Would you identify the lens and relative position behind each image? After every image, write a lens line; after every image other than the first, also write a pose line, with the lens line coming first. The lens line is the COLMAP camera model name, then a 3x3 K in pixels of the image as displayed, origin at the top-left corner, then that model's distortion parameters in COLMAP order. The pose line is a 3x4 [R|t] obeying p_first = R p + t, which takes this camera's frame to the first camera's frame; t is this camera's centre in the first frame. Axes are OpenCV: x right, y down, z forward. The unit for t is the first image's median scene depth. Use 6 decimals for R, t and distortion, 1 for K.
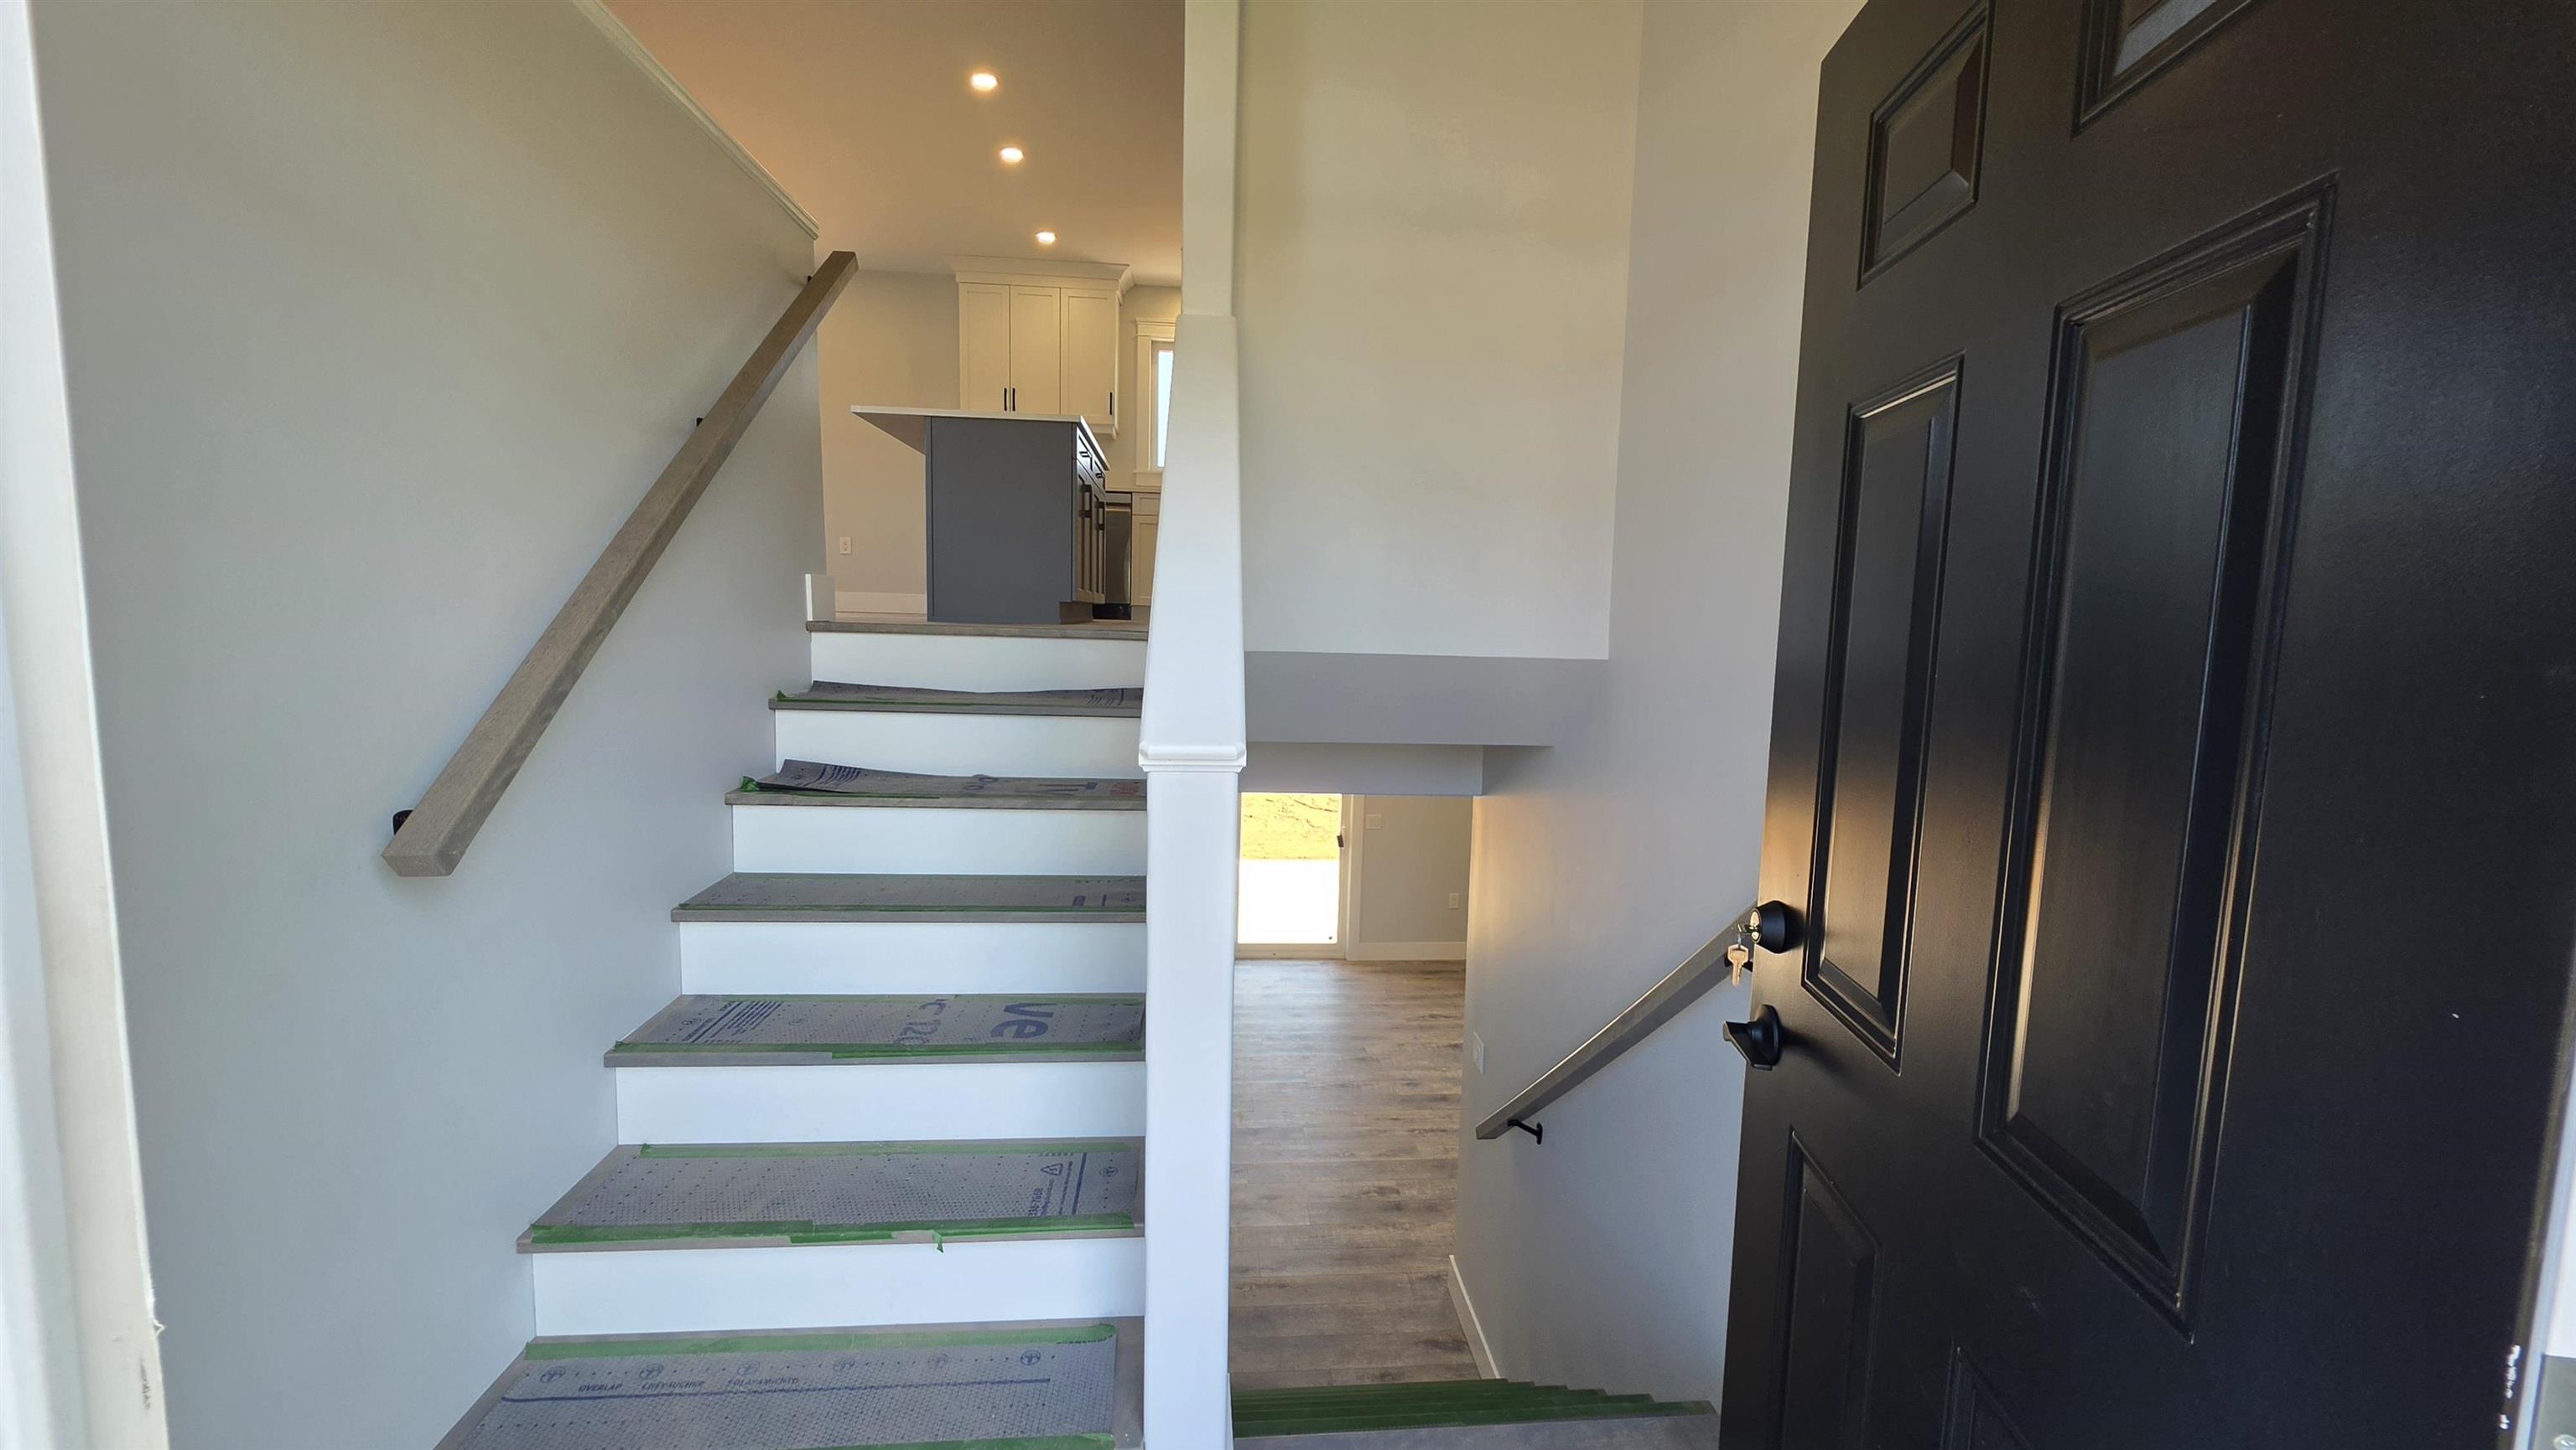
lens RADIAL K [[1029.4, 0, 1281.7], [0, 1029.4, 725.6], [0, 0, 1]] dist [-0.001956, -0.000285]
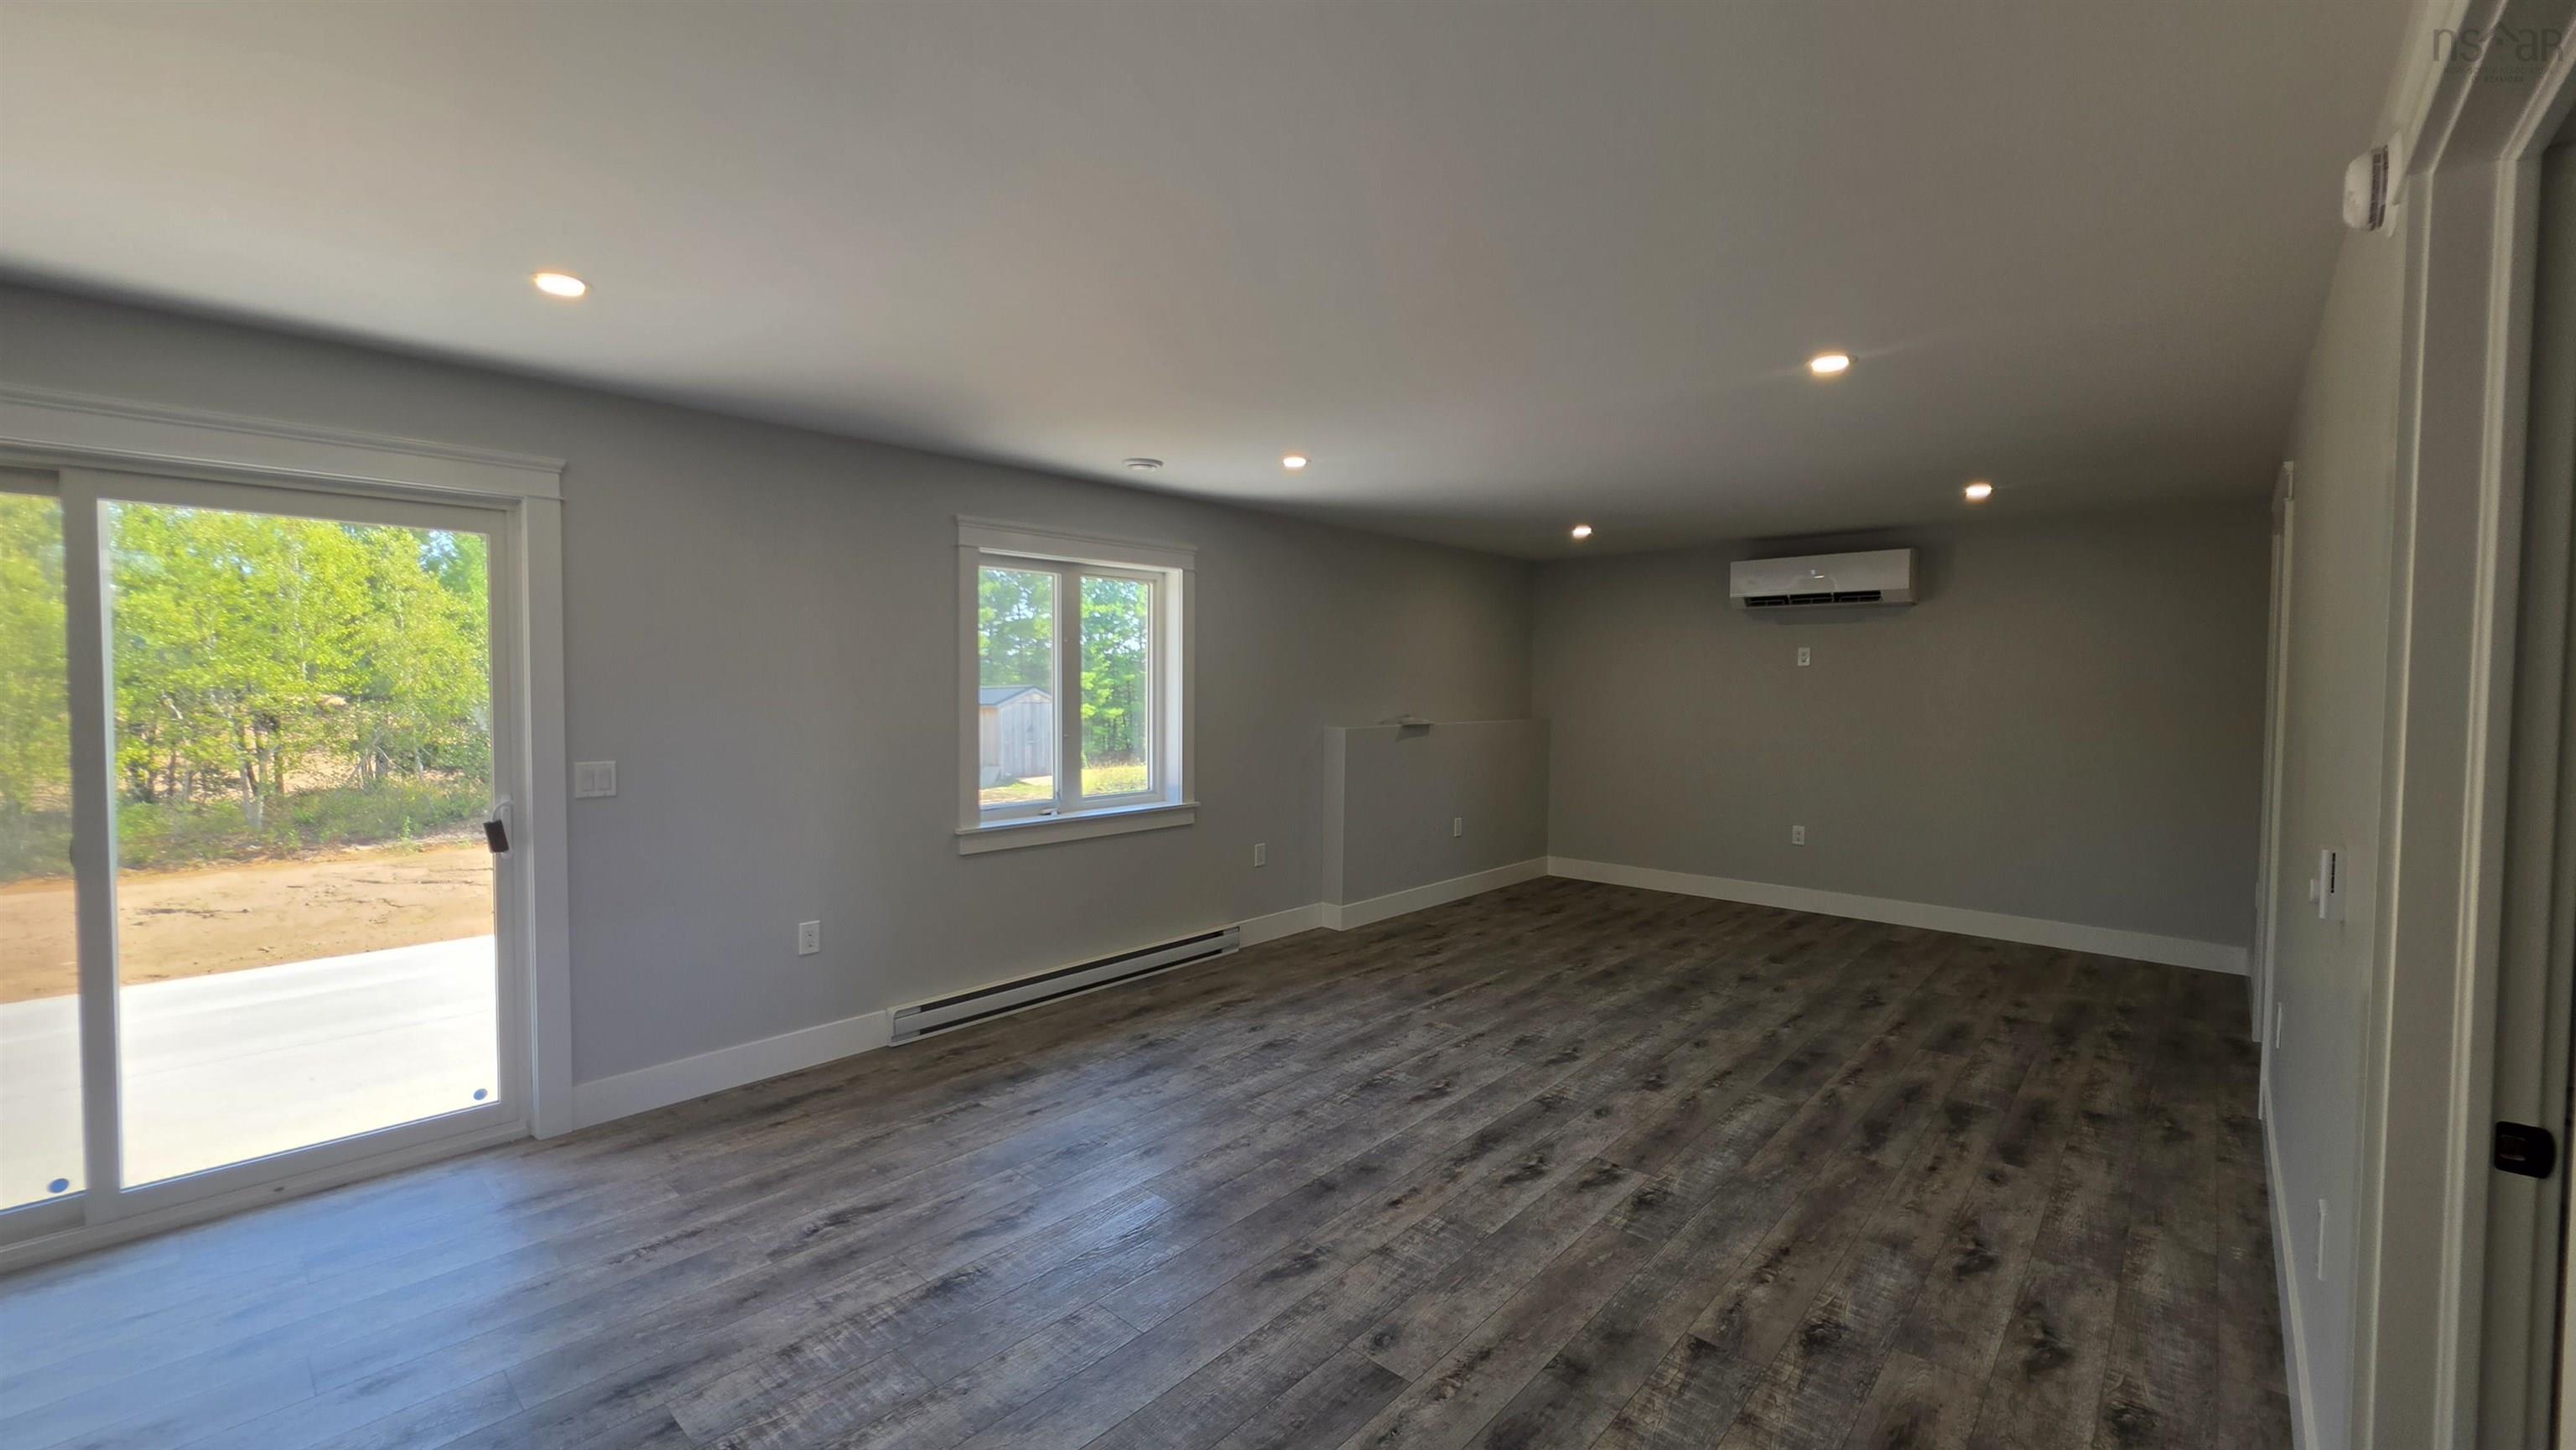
lens RADIAL K [[1029.4, 0, 1273.8], [0, 1029.4, 727.4], [0, 0, 1]] dist [-0.001956, -0.000285]
pose [[0.735426, -0.042703, 0.676258, 0.013108], [0.085346, 0.995902, -0.029925, 0.115432], [-0.672208, 0.079723, 0.736057, 0.548465]]
